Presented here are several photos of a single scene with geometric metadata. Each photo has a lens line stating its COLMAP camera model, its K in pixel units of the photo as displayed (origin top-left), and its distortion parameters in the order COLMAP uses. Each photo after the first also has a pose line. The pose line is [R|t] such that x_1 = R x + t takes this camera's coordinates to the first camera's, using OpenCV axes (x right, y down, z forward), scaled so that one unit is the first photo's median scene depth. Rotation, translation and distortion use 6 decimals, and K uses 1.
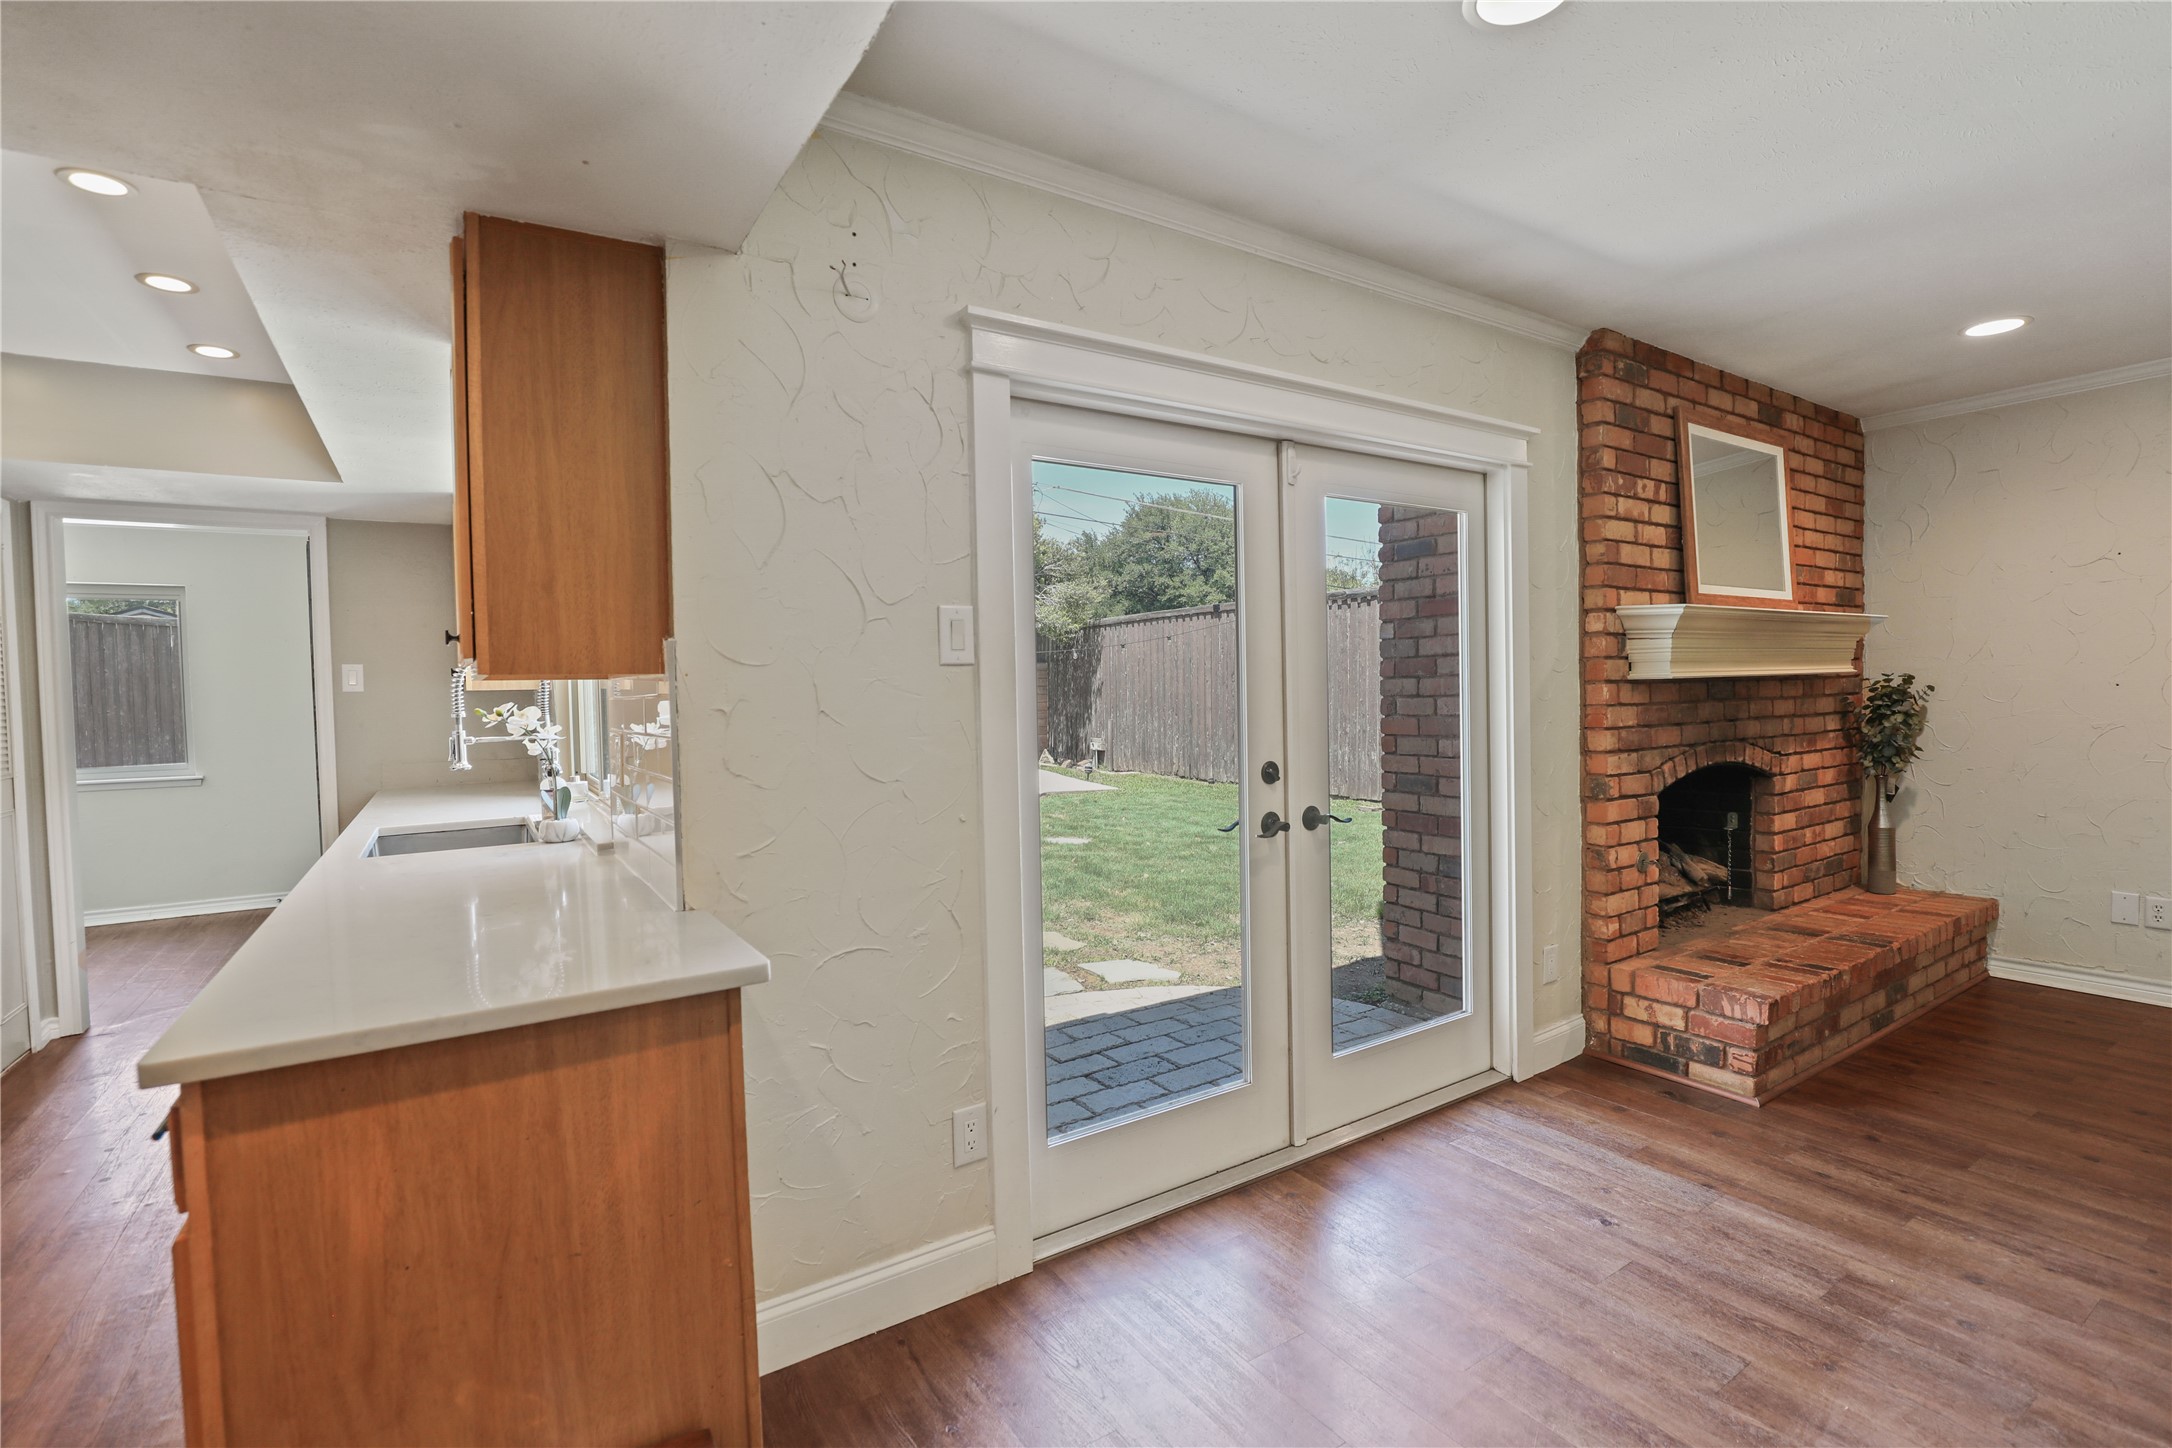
lens RADIAL K [[1018.2, 0, 1083.8], [0, 1018.2, 723.7], [0, 0, 1]] dist [-0.039346, 0.007736]
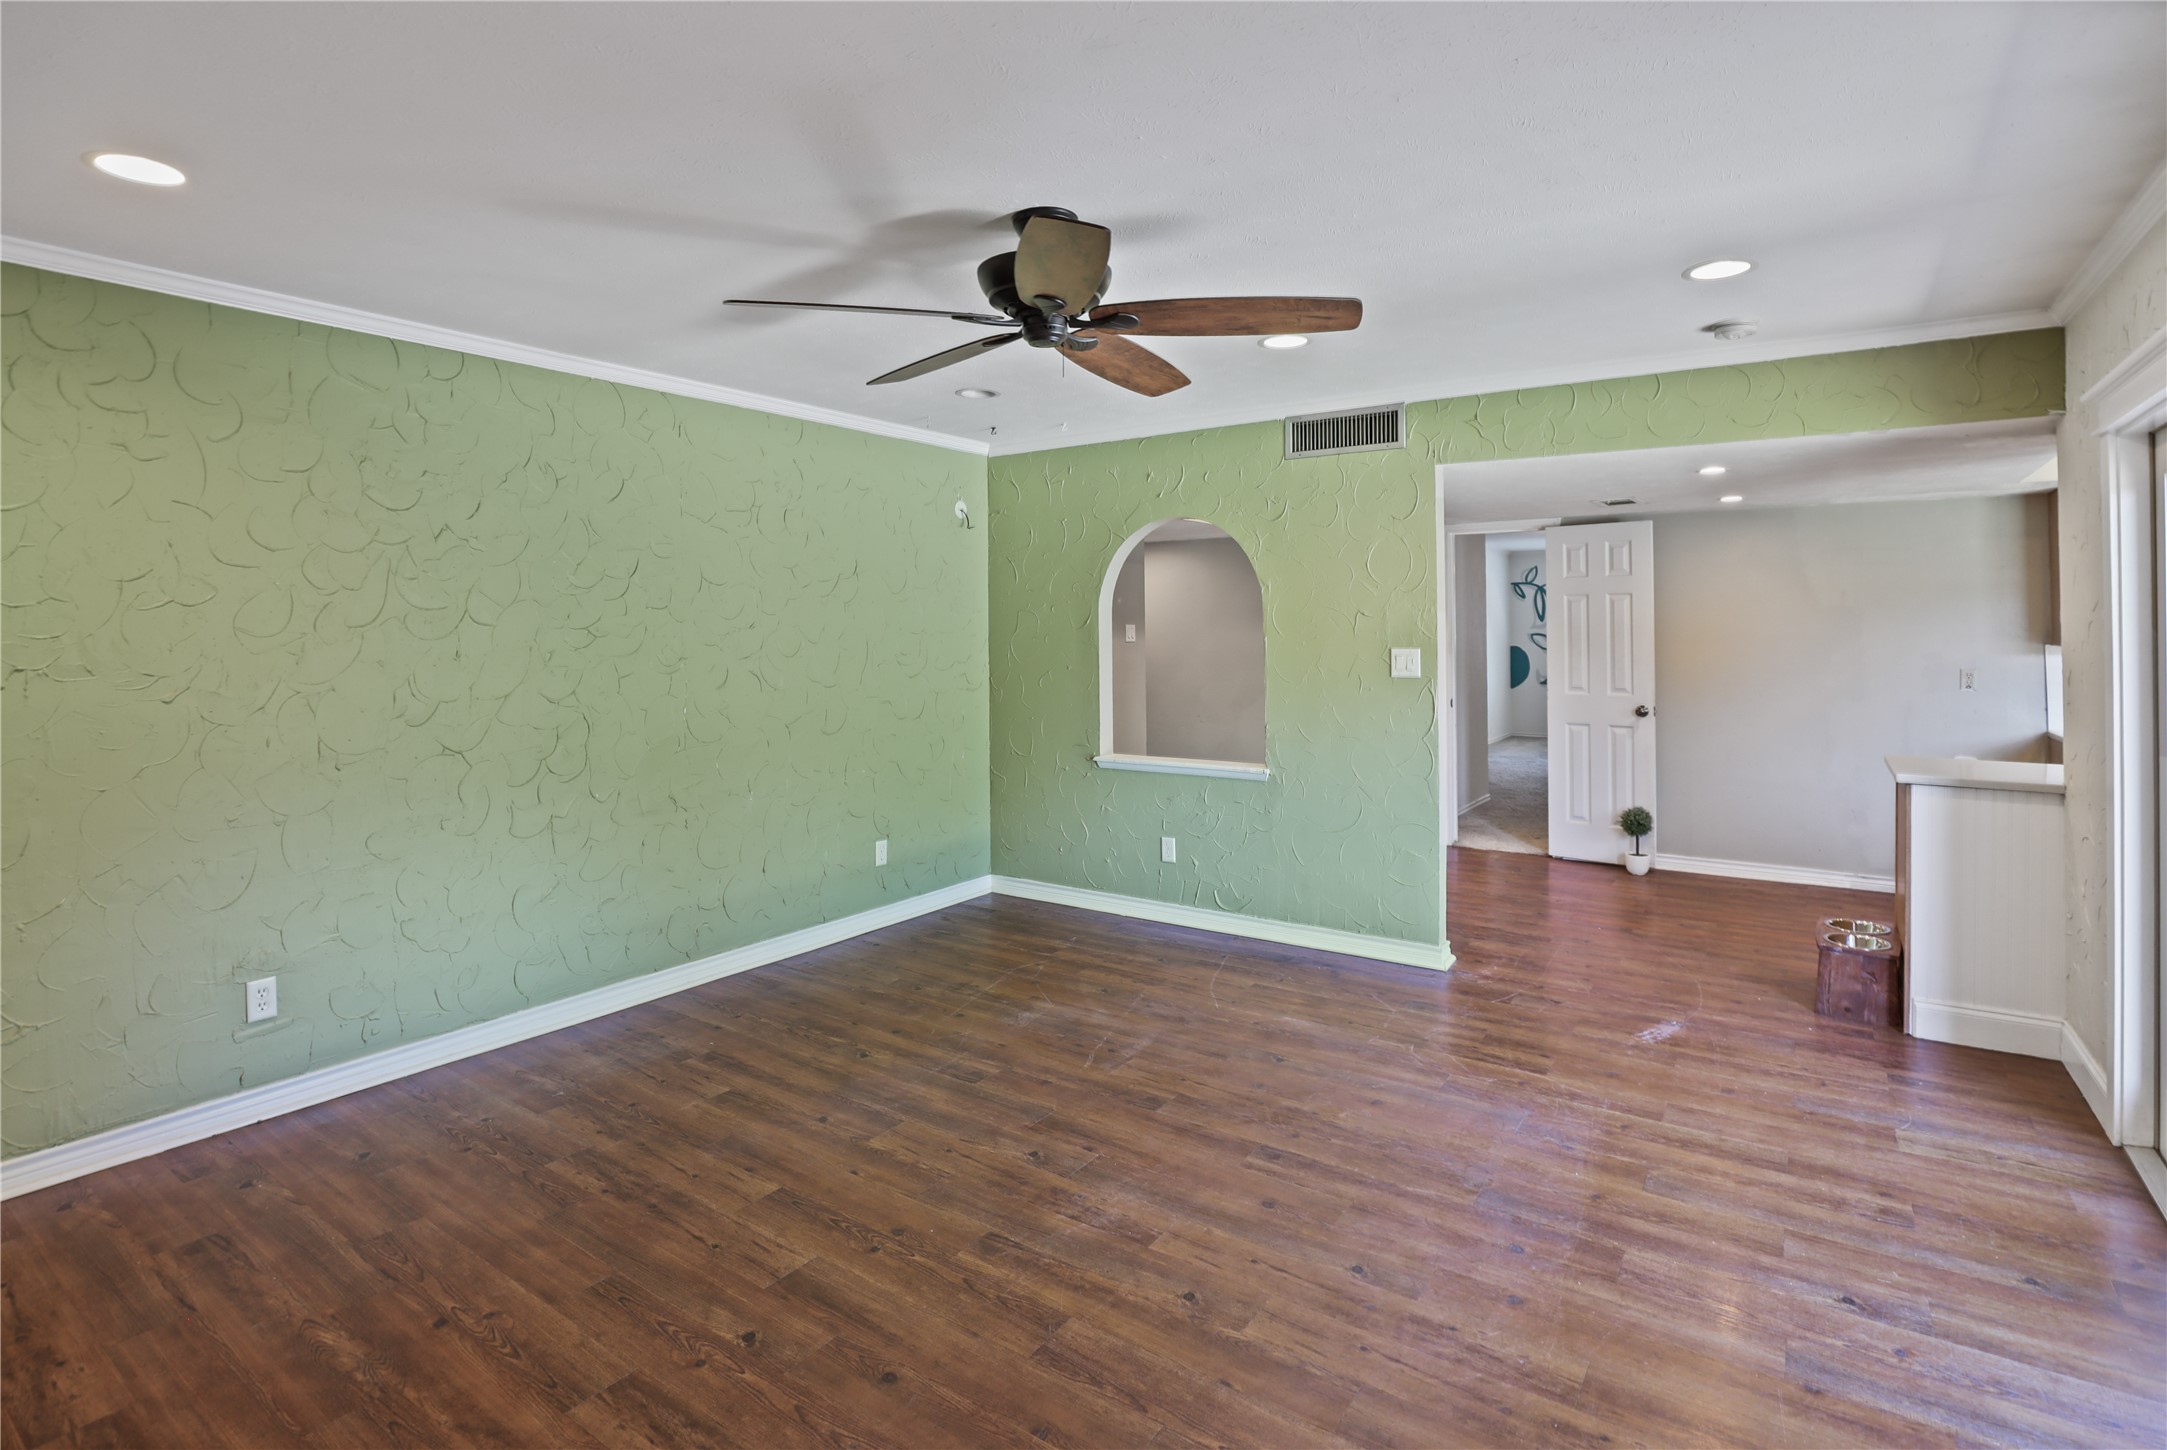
lens RADIAL K [[1061.9, 0, 1116.6], [0, 1061.9, 628.5], [0, 0, 1]] dist [-0.026592, 0.002159]
pose [[-0.918433, 0.026625, -0.394678, 0.889645], [0.010271, 0.999001, 0.043490, -0.089336], [0.395442, 0.035888, -0.917790, 0.948791]]
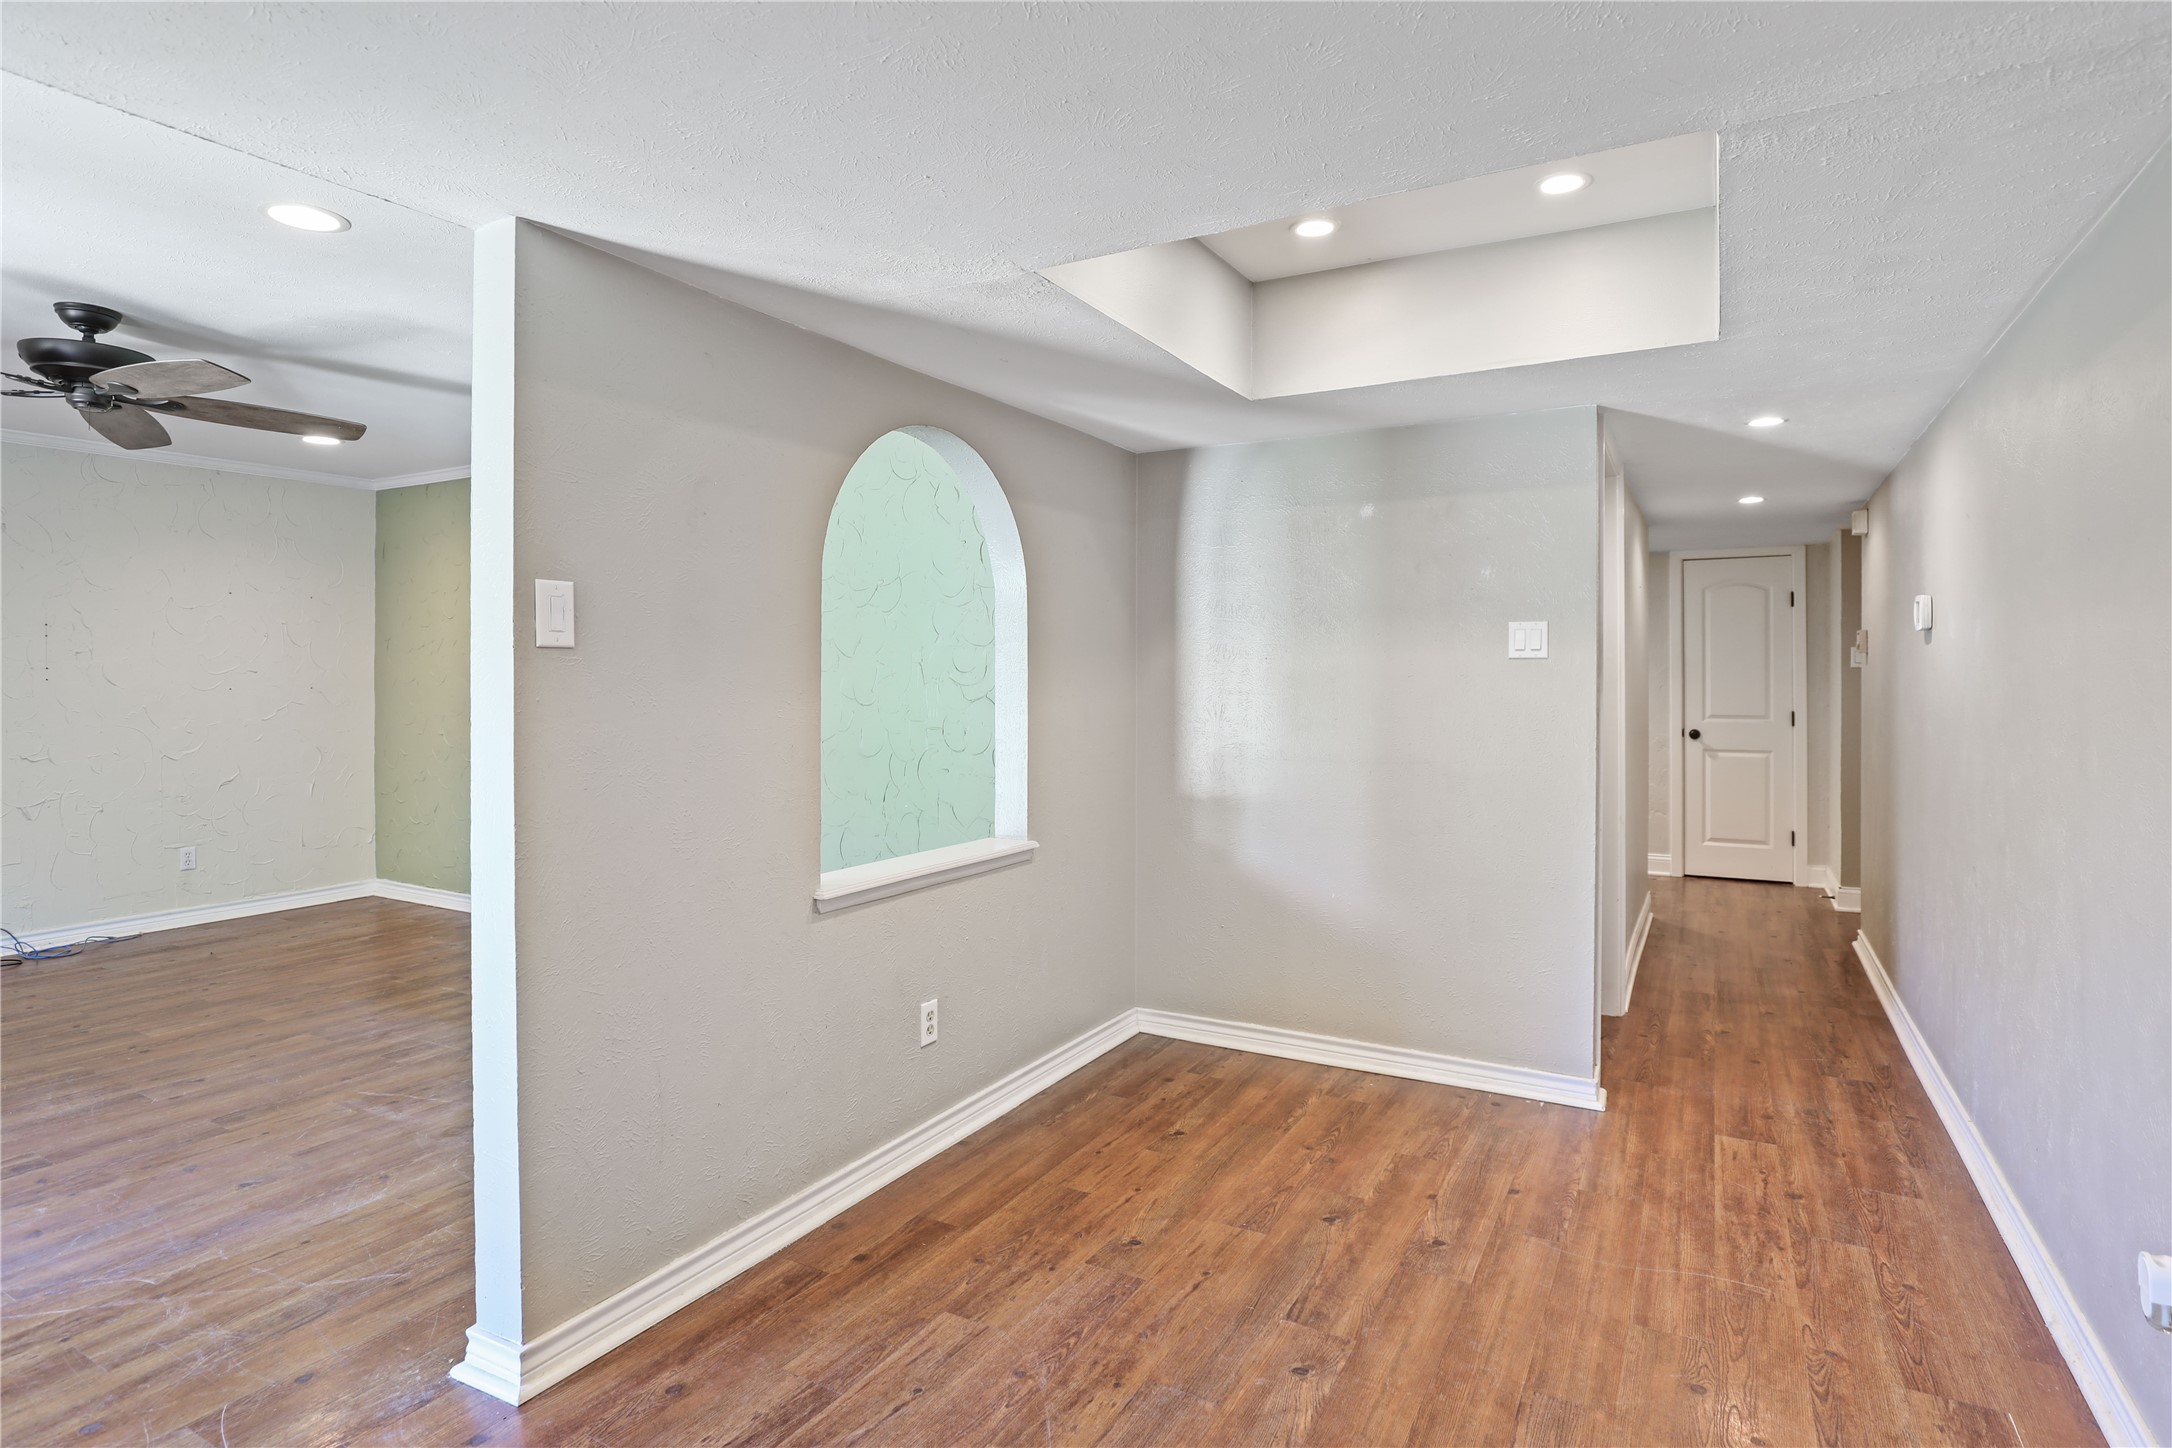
lens RADIAL K [[1125.1, 0, 1078.0], [0, 1125.1, 674.3], [0, 0, 1]] dist [-0.024627, -0.000977]
pose [[-0.468100, 0.021937, 0.883403, -0.471932], [0.035261, 0.999359, -0.006132, 0.008154], [-0.882972, 0.028279, -0.468574, 0.045274]]
